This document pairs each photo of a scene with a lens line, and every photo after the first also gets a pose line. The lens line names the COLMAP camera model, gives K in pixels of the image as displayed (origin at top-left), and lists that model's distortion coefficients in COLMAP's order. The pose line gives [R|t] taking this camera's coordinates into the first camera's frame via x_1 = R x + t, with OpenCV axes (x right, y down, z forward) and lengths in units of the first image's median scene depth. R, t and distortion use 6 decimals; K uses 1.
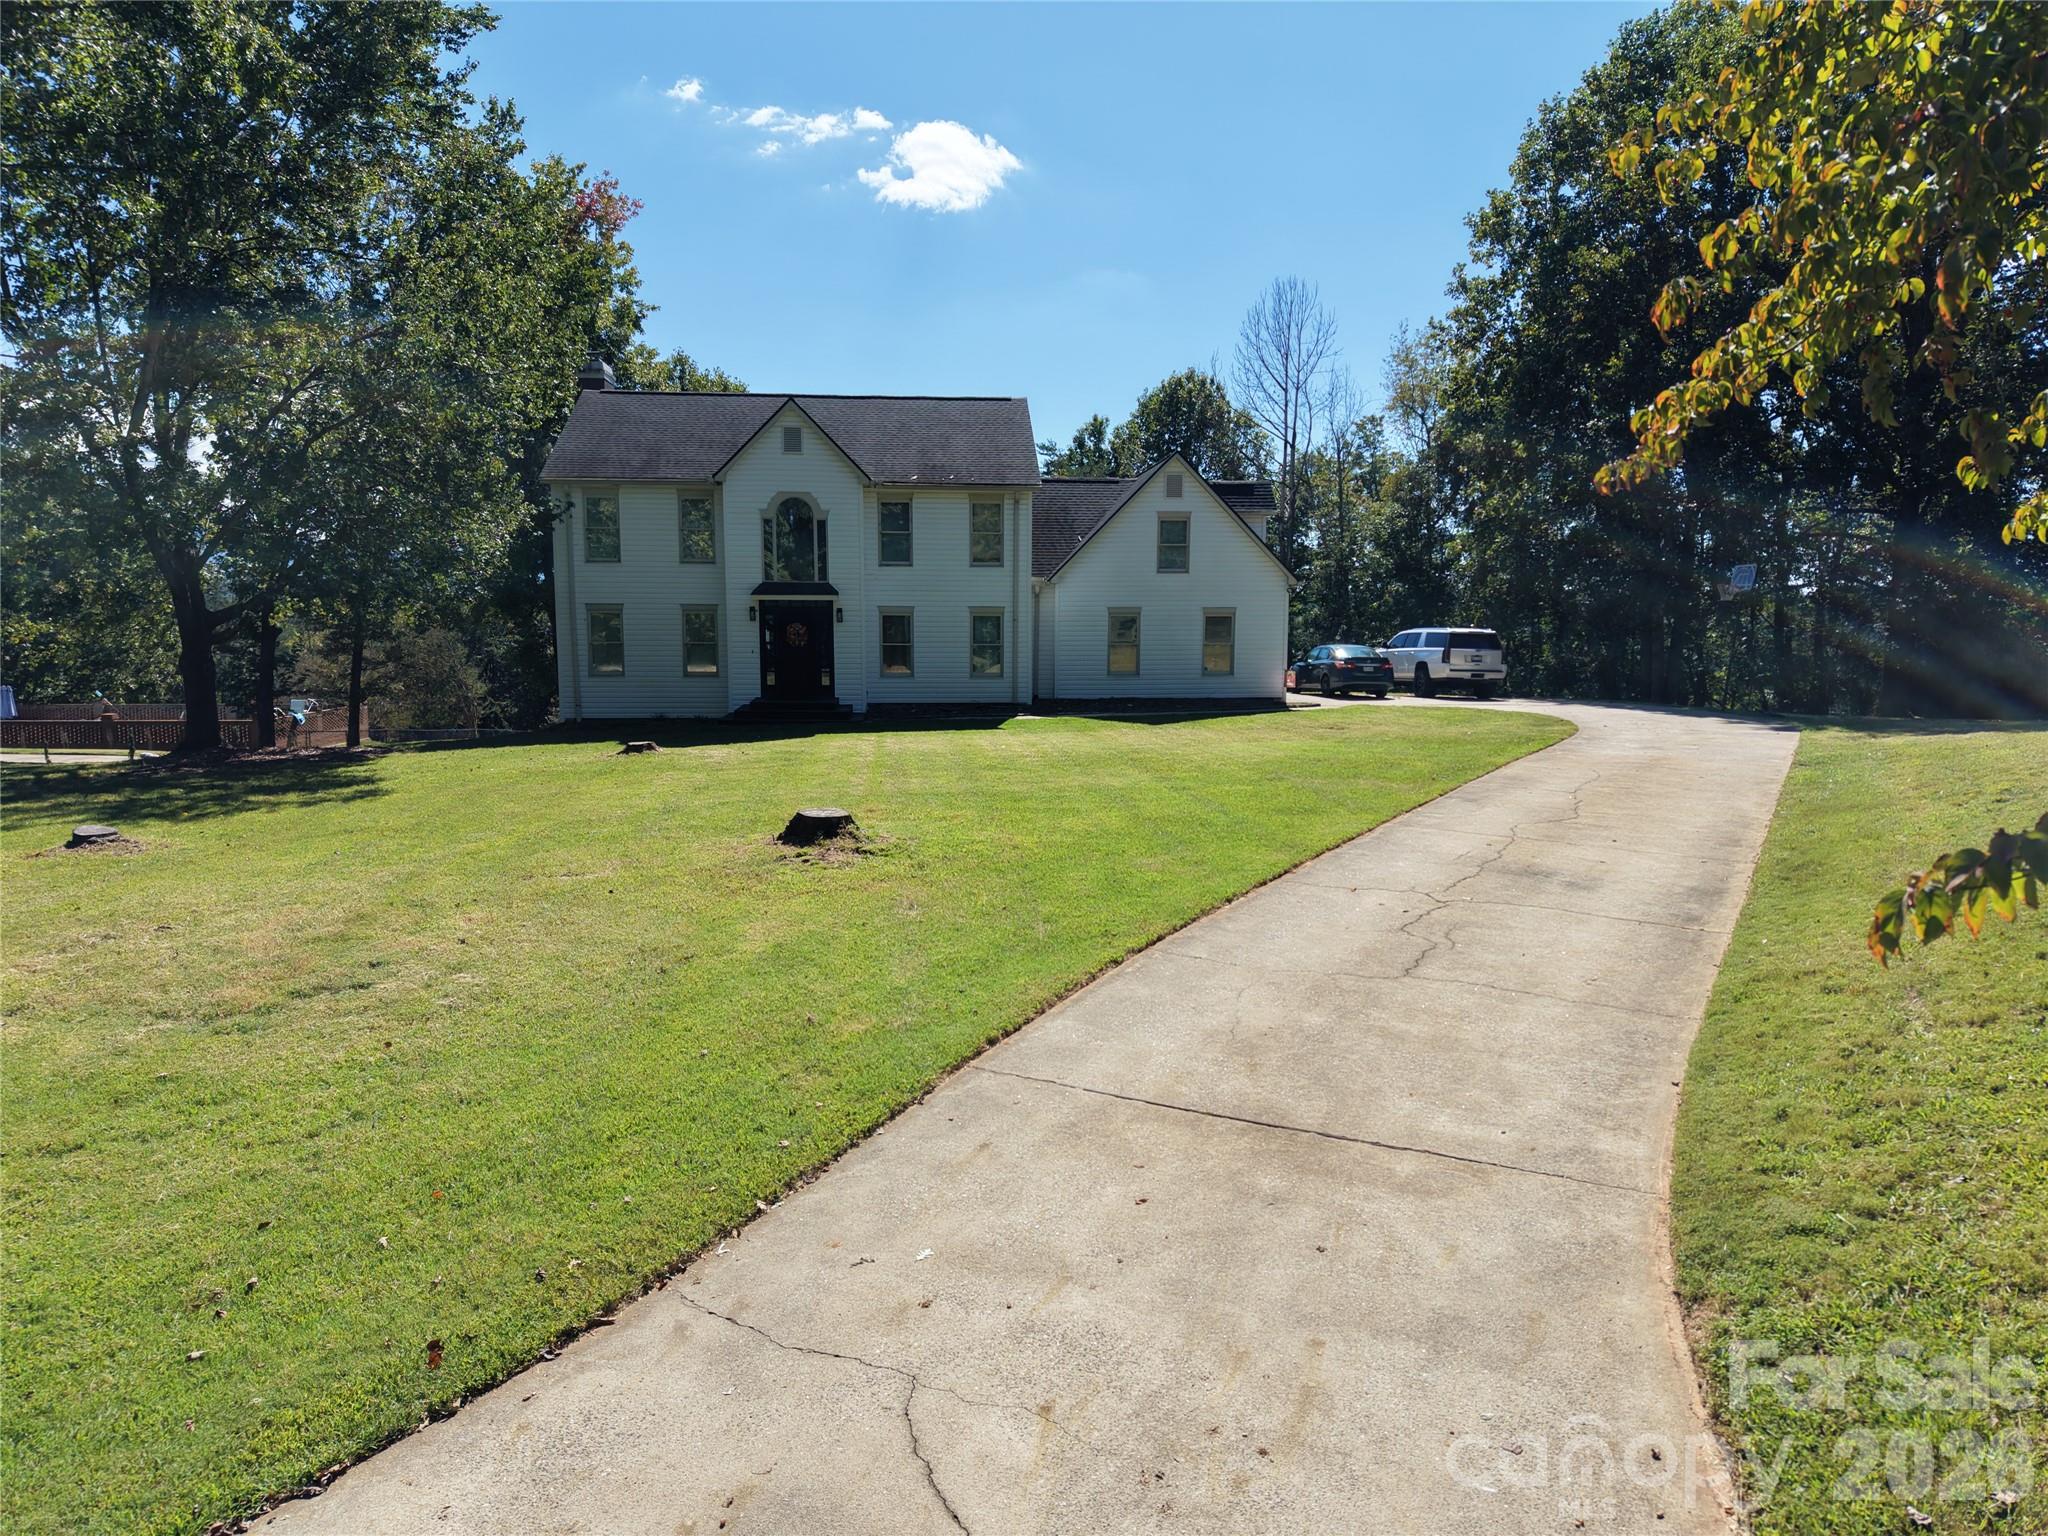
lens RADIAL K [[1424.9, 0, 1024.0], [0, 1424.9, 768.0], [0, 0, 1]] dist [0.003447, 0.001297]
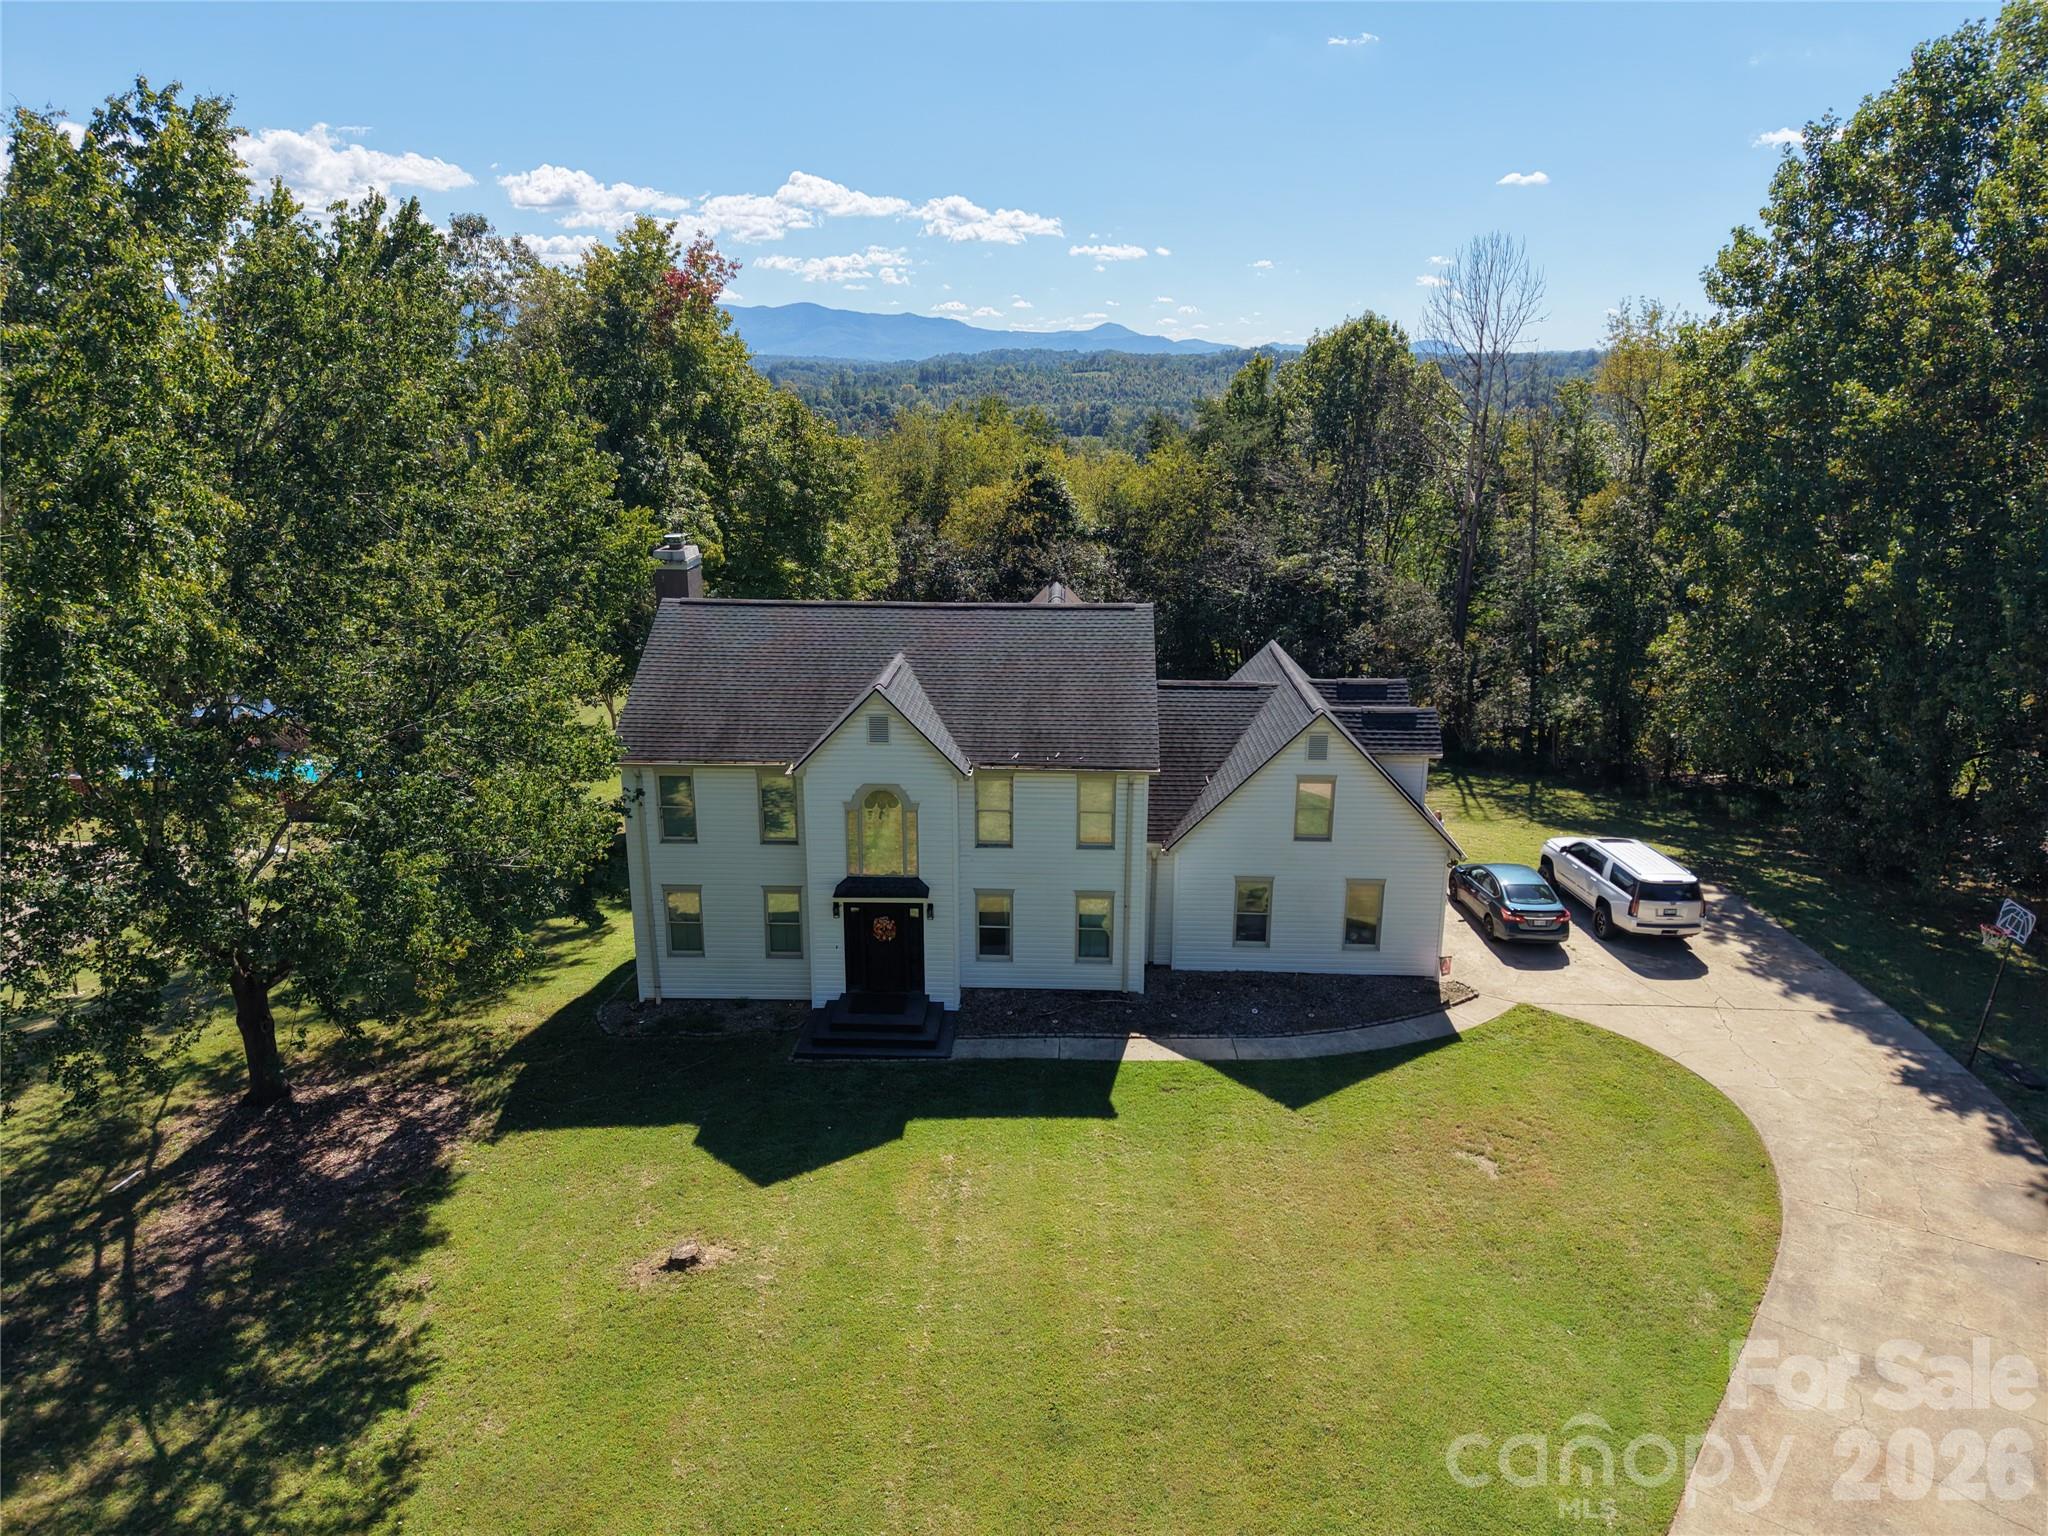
lens RADIAL K [[1423.1, 0, 1024.9], [0, 1423.1, 700.0], [0, 0, 1]] dist [0.089302, -0.173883]
pose [[0.992522, 0.027738, -0.118875, 0.032160], [-0.008093, 0.986651, 0.162646, -0.365950], [0.121800, -0.160468, 0.979497, 0.127108]]
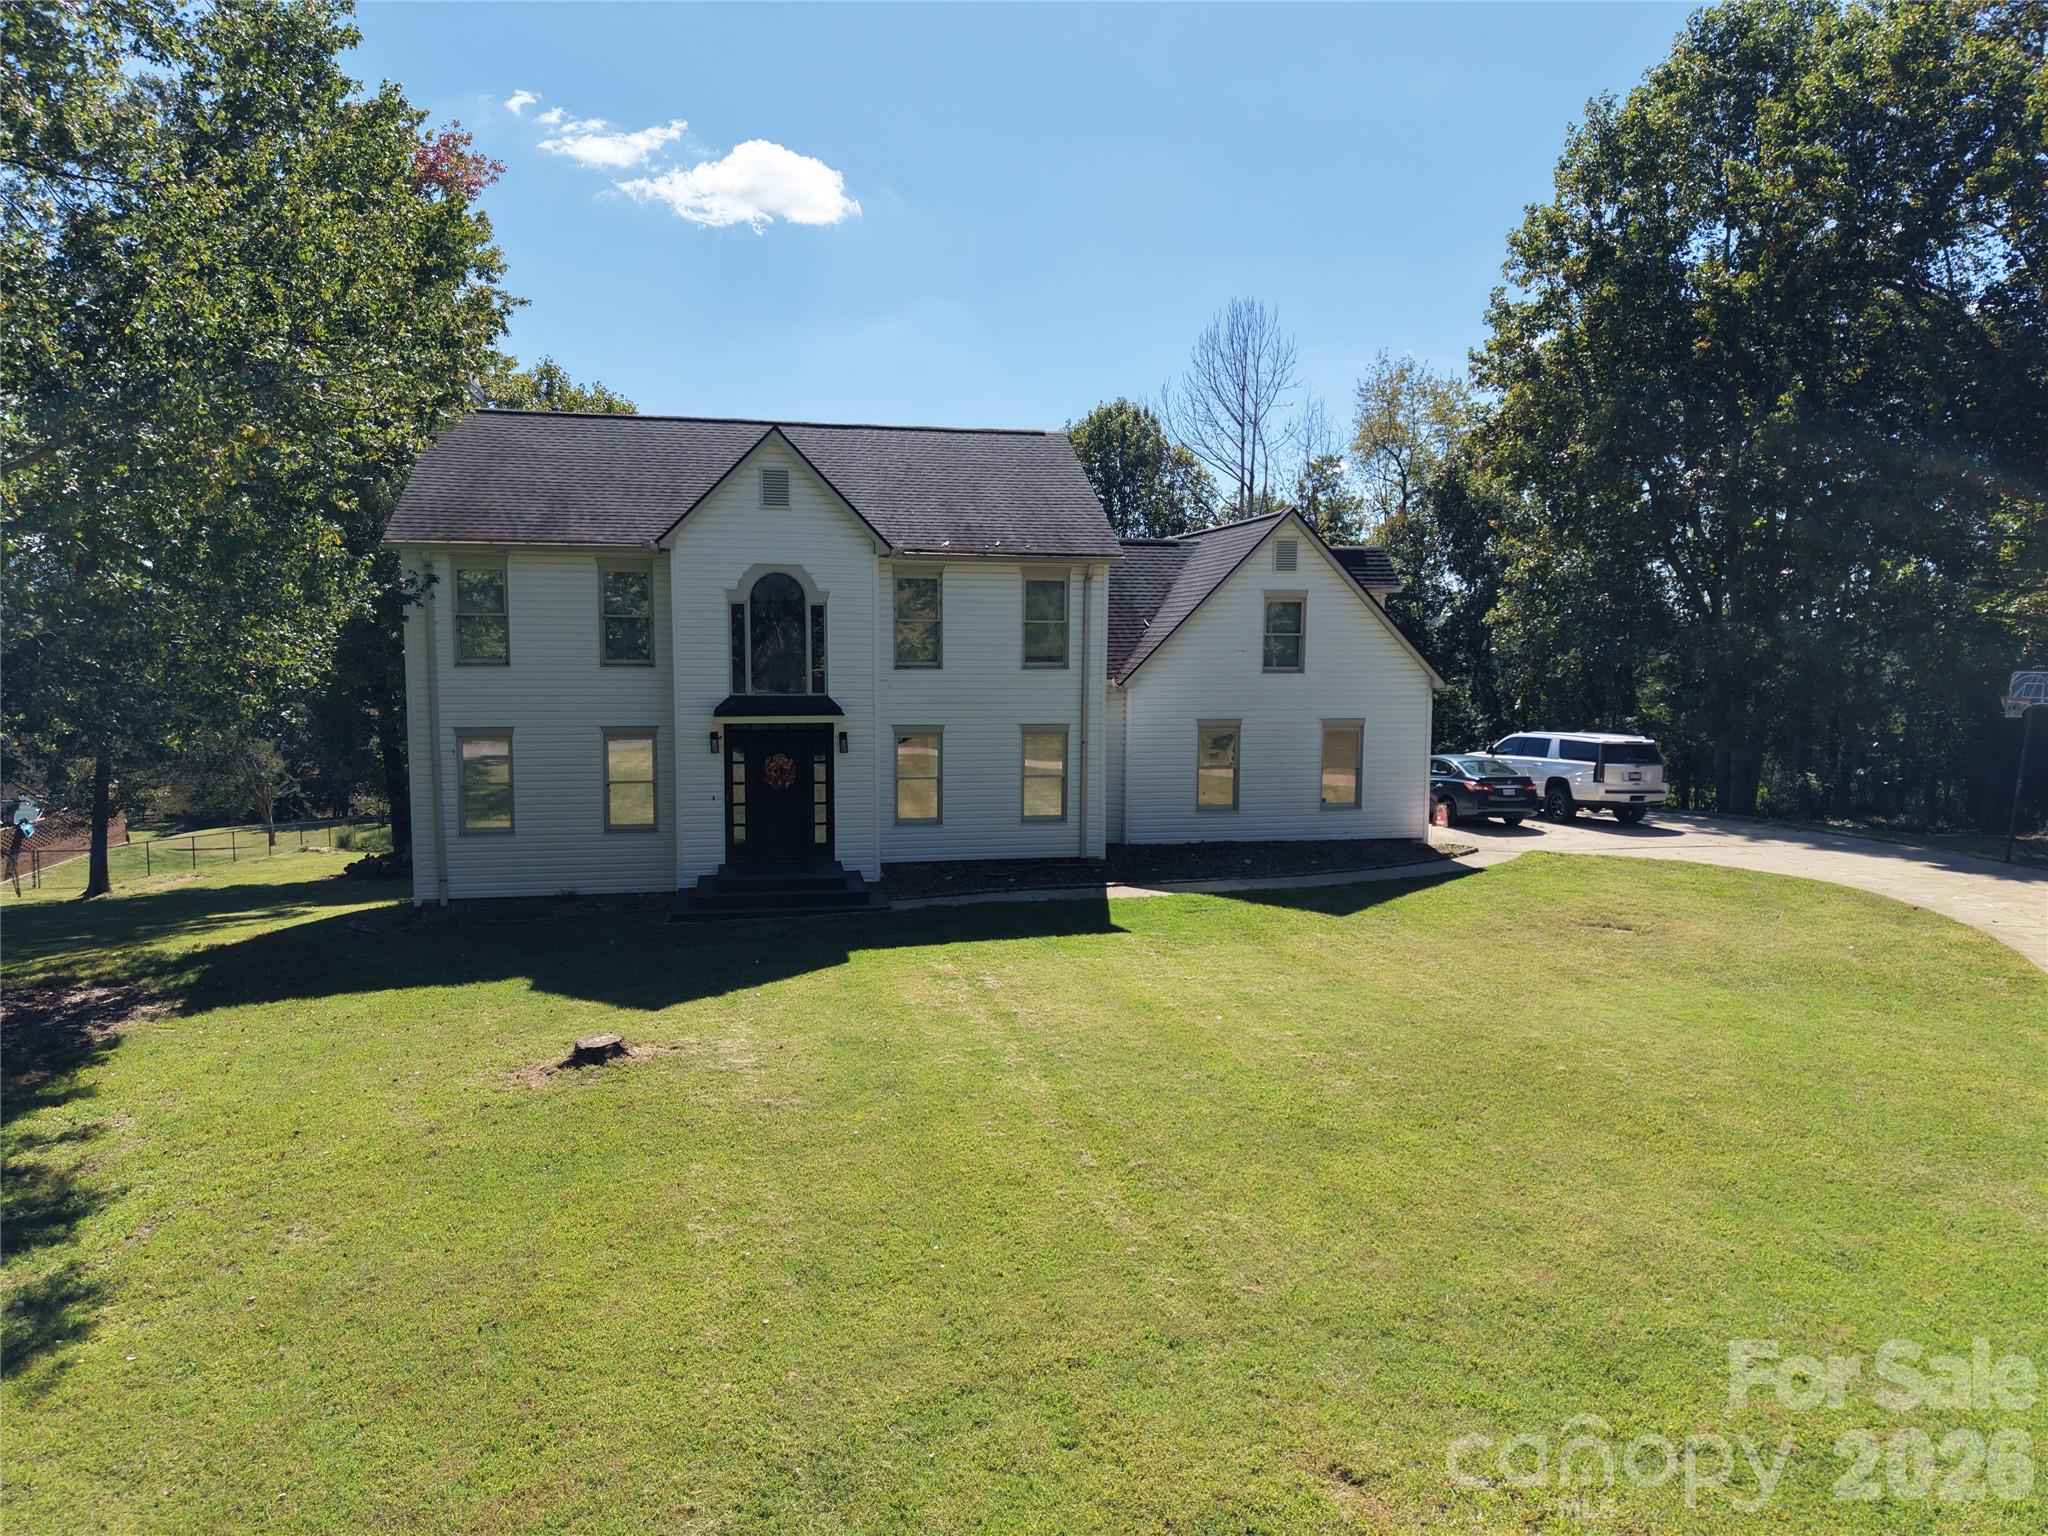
lens RADIAL K [[1378.1, 0, 1030.0], [0, 1378.1, 759.4], [0, 0, 1]] dist [-0.006786, -0.002112]
pose [[0.990019, -0.010331, 0.140553, -0.125919], [0.012581, 0.999806, -0.015132, -0.082887], [-0.140370, 0.016750, 0.989957, 0.310492]]
